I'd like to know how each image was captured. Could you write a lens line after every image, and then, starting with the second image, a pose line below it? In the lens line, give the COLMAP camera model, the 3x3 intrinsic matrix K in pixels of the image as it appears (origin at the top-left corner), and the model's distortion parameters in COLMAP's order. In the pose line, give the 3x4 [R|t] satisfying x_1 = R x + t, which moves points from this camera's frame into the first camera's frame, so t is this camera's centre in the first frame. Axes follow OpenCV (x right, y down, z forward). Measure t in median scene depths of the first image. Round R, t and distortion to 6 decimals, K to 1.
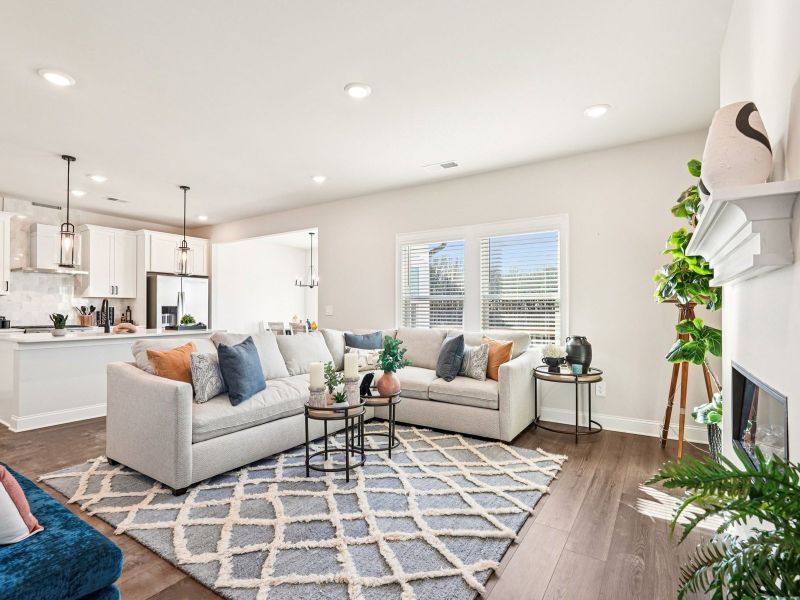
lens RADIAL K [[402.2, 0, 399.8], [0, 402.2, 305.3], [0, 0, 1]] dist [-0.012178, 0.001901]
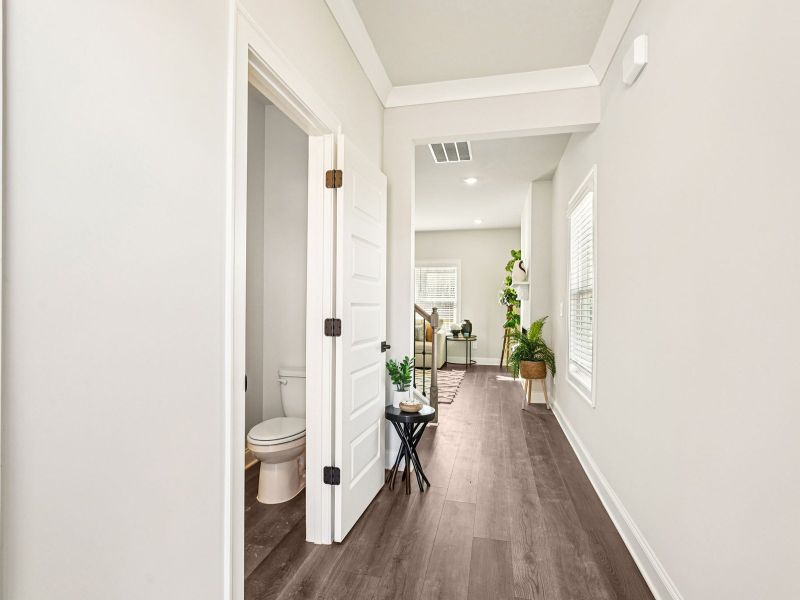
lens RADIAL K [[402.2, 0, 399.7], [0, 402.2, 298.8], [0, 0, 1]] dist [-0.012178, 0.001901]
pose [[0.940904, 0.015225, 0.338330, -0.631008], [-0.014739, 0.999883, -0.004006, -0.019708], [-0.338351, -0.001218, 0.941019, -0.911762]]
